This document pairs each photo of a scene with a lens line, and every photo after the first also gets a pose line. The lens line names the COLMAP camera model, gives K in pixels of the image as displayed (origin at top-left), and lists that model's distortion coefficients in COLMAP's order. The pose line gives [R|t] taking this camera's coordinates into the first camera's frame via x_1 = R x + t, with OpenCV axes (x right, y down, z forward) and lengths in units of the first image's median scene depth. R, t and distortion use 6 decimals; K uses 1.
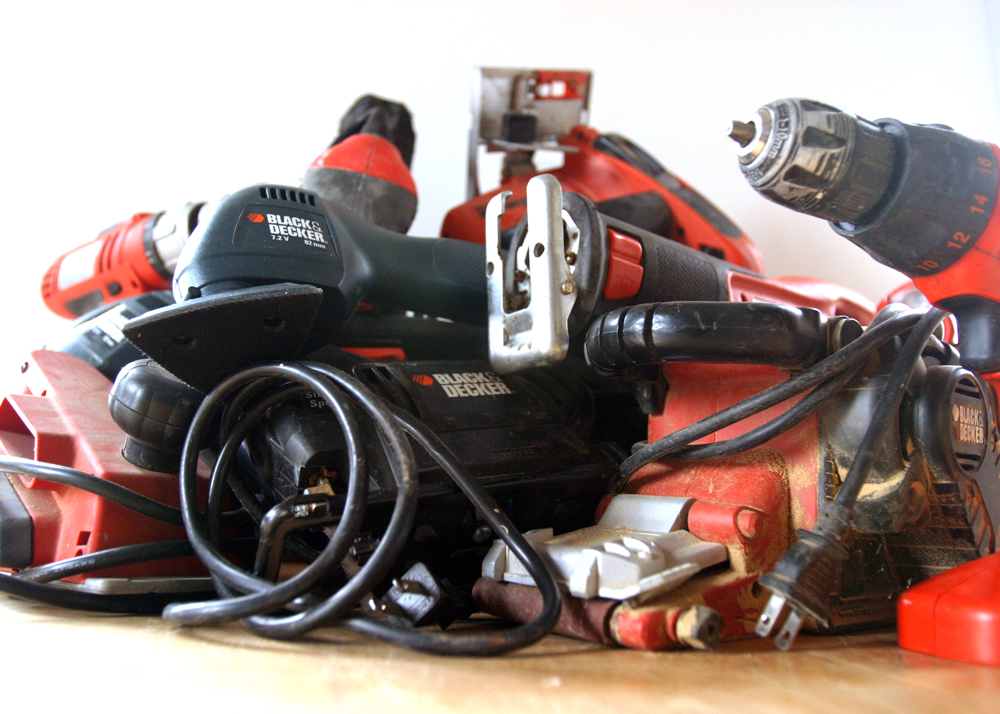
lens RADIAL K [[843.3, 0, 502.8], [0, 843.3, 328.9], [0, 0, 1]] dist [-0.047144, -0.001116]
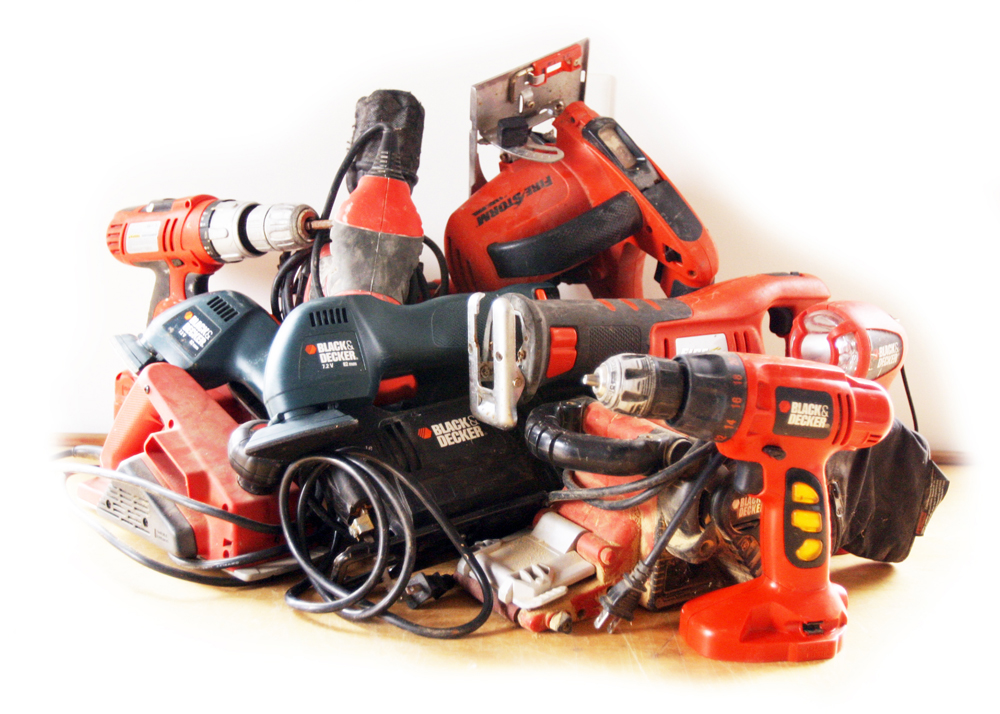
lens RADIAL K [[1234.1, 0, 500.7], [0, 1234.1, 351.6], [0, 0, 1]] dist [0.108335, 0.000000]
pose [[0.996278, 0.023172, -0.083027, 0.246684], [0.012290, 0.915168, 0.402886, -1.066310], [0.085319, -0.402407, 0.911477, -1.063599]]
